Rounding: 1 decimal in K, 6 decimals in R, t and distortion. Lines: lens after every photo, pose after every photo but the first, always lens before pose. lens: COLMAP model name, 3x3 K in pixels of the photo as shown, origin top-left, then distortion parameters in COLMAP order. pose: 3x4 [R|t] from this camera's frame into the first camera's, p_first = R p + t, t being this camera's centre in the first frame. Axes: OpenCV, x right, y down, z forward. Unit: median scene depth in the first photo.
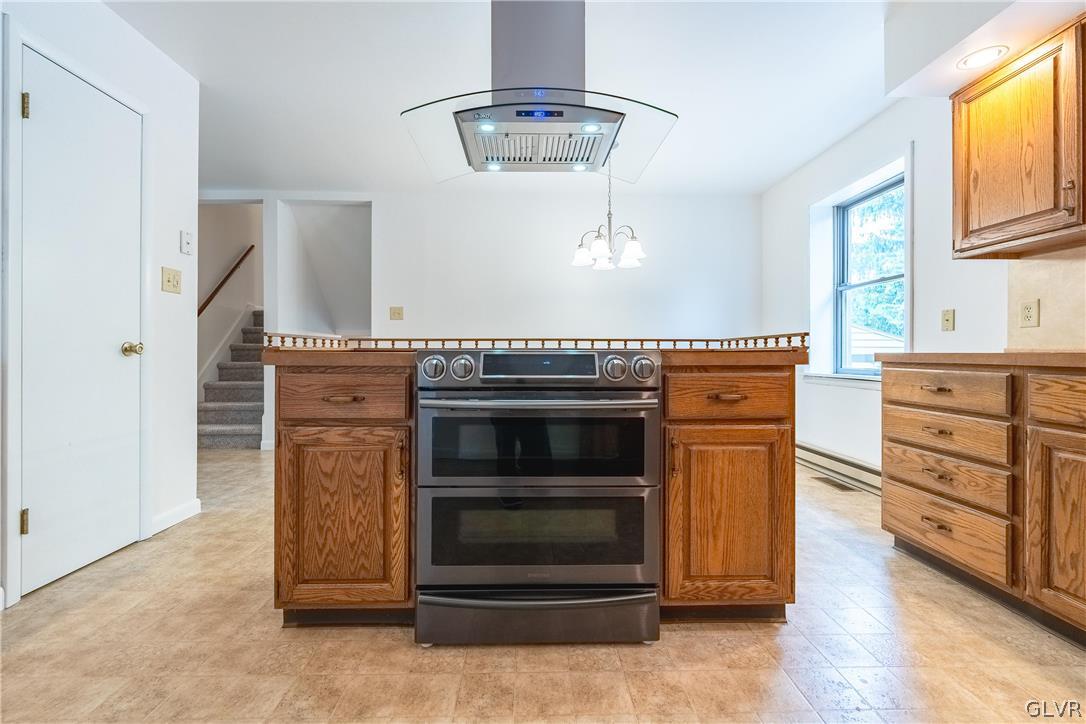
lens RADIAL K [[452.9, 0, 537.5], [0, 452.9, 353.6], [0, 0, 1]] dist [0.002665, -0.001702]
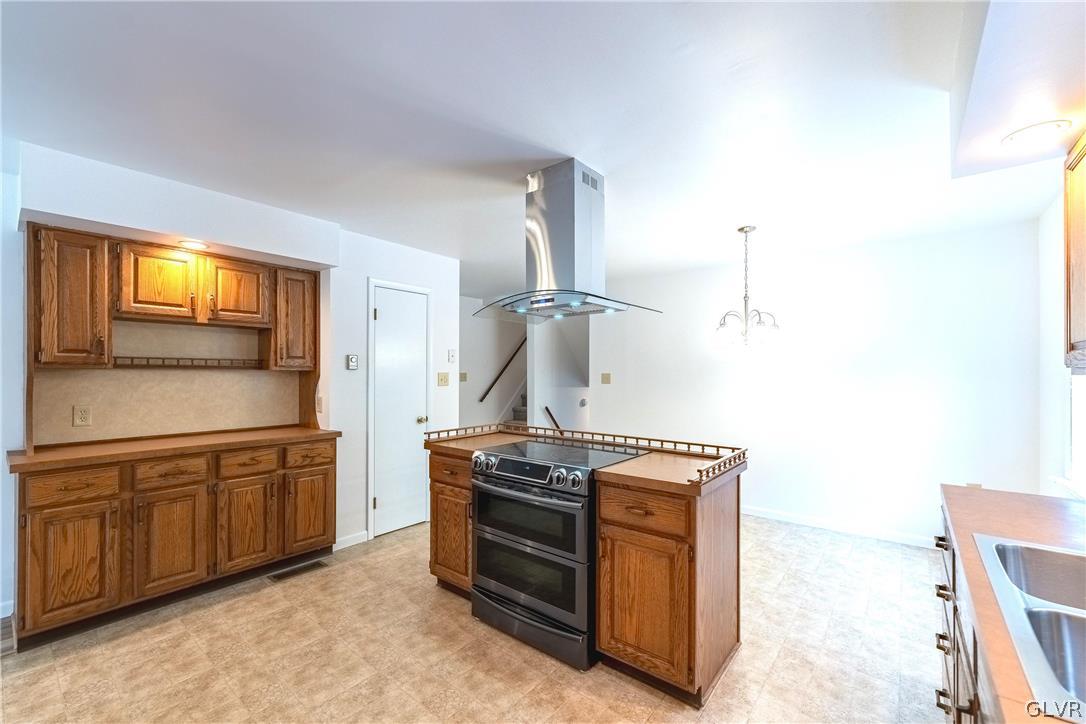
lens RADIAL K [[452.9, 0, 540.7], [0, 452.9, 371.7], [0, 0, 1]] dist [0.002665, -0.001702]
pose [[0.761577, -0.002271, -0.648070, 1.051110], [-0.000639, 0.999991, -0.004254, -0.299381], [0.648074, 0.003654, 0.761569, -0.180986]]
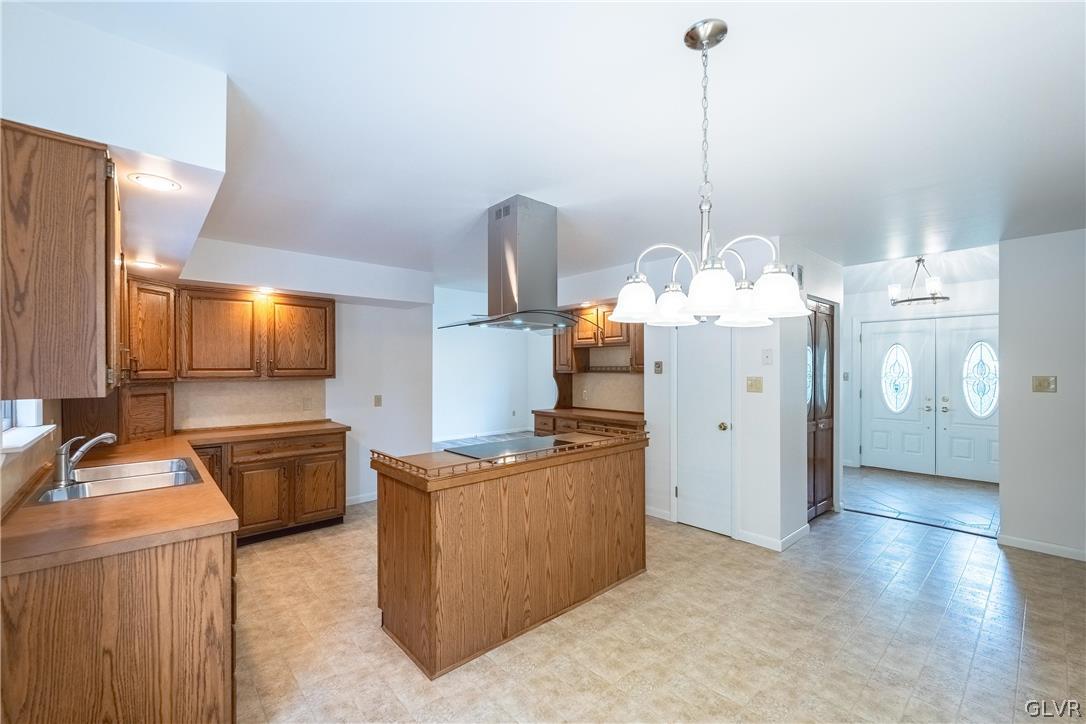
lens RADIAL K [[452.9, 0, 535.3], [0, 452.9, 371.5], [0, 0, 1]] dist [0.002665, -0.001702]
pose [[-0.761135, 0.007745, -0.648547, 1.235180], [0.002696, 0.999958, 0.008777, -0.362265], [0.648588, 0.004932, -0.761124, 2.720113]]
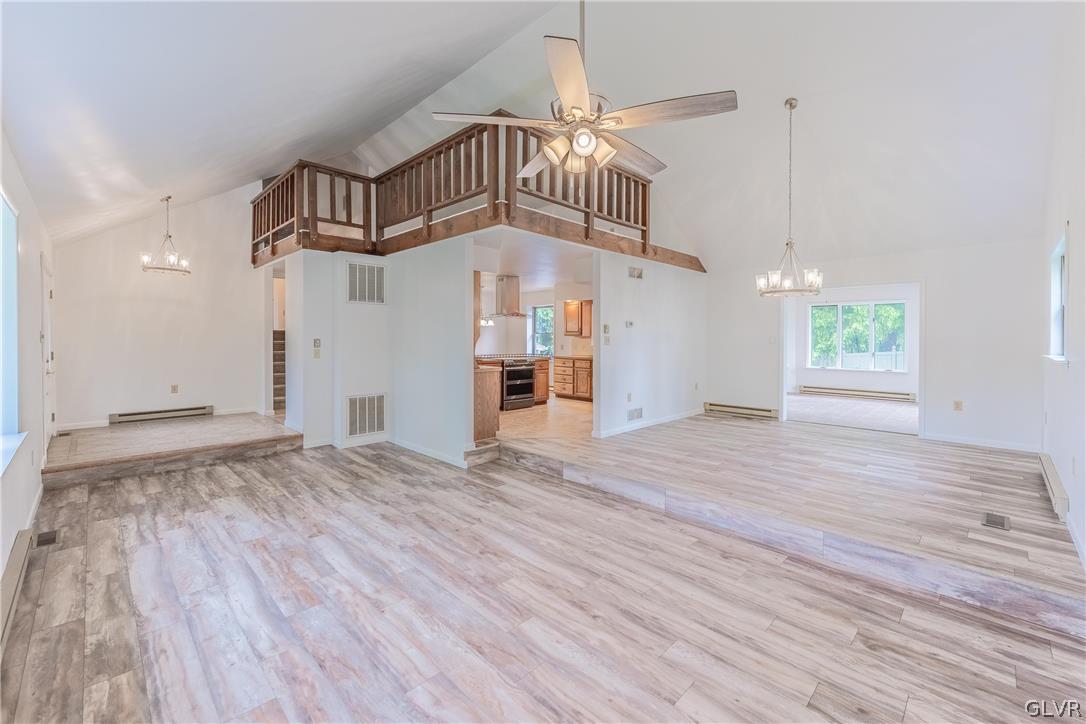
lens RADIAL K [[452.9, 0, 556.9], [0, 452.9, 337.4], [0, 0, 1]] dist [0.002665, -0.001702]
pose [[0.691979, 0.003028, 0.721911, -3.771847], [-0.002261, 0.999995, -0.002027, -0.265414], [-0.721914, -0.000230, 0.691982, -3.296312]]
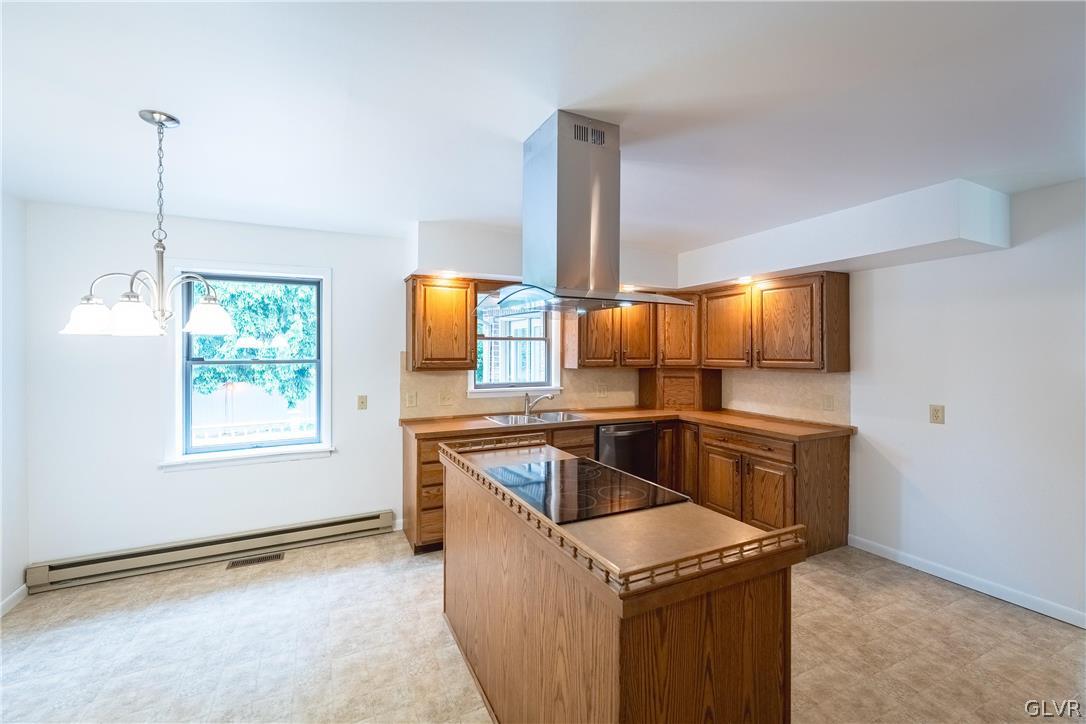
lens RADIAL K [[452.9, 0, 554.8], [0, 452.9, 351.6], [0, 0, 1]] dist [0.002665, -0.001702]
pose [[-0.439171, 0.001837, 0.898401, -1.215423], [-0.000110, 0.999998, -0.002099, -0.397515], [-0.898403, -0.001020, -0.439170, 1.812892]]
